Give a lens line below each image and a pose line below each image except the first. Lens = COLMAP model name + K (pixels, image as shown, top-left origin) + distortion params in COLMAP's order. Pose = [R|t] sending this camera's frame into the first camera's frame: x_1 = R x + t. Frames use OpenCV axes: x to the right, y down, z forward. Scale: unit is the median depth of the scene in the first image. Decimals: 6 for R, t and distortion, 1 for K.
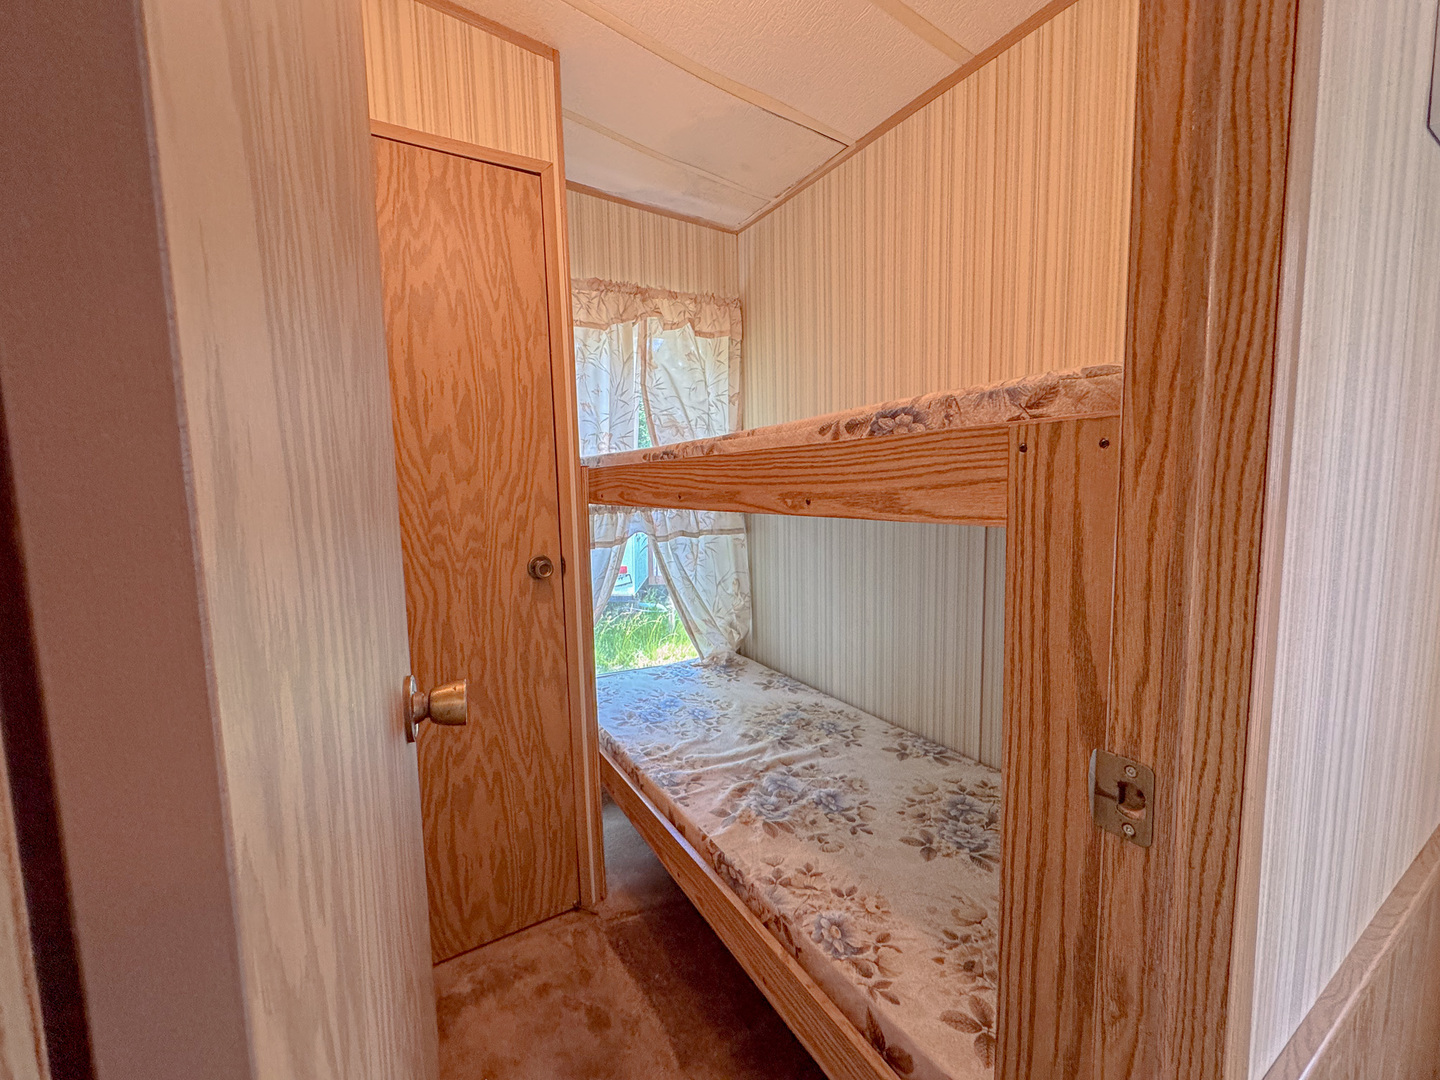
lens RADIAL K [[573.2, 0, 721.5], [0, 573.2, 540.8], [0, 0, 1]] dist [-0.004212, 0.000316]
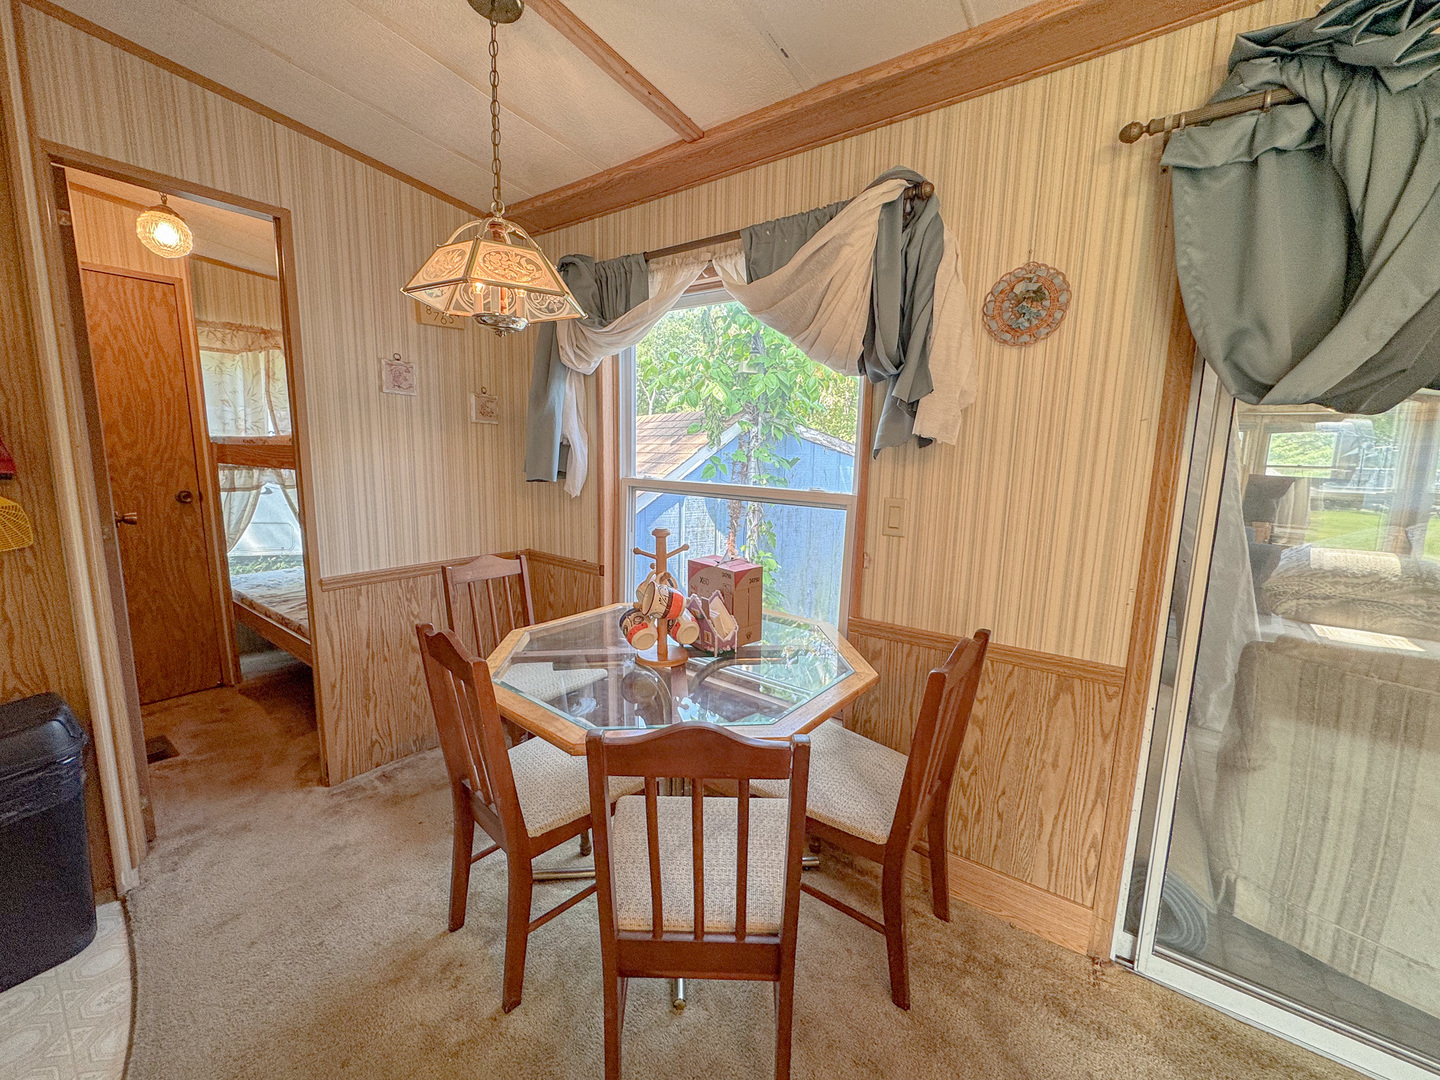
lens RADIAL K [[573.2, 0, 722.6], [0, 573.2, 540.6], [0, 0, 1]] dist [-0.004212, 0.000316]
pose [[0.924825, -0.016639, 0.380030, 0.621681], [-0.003384, 0.998643, 0.051959, 0.090576], [-0.380379, -0.049339, 0.923514, -1.451751]]
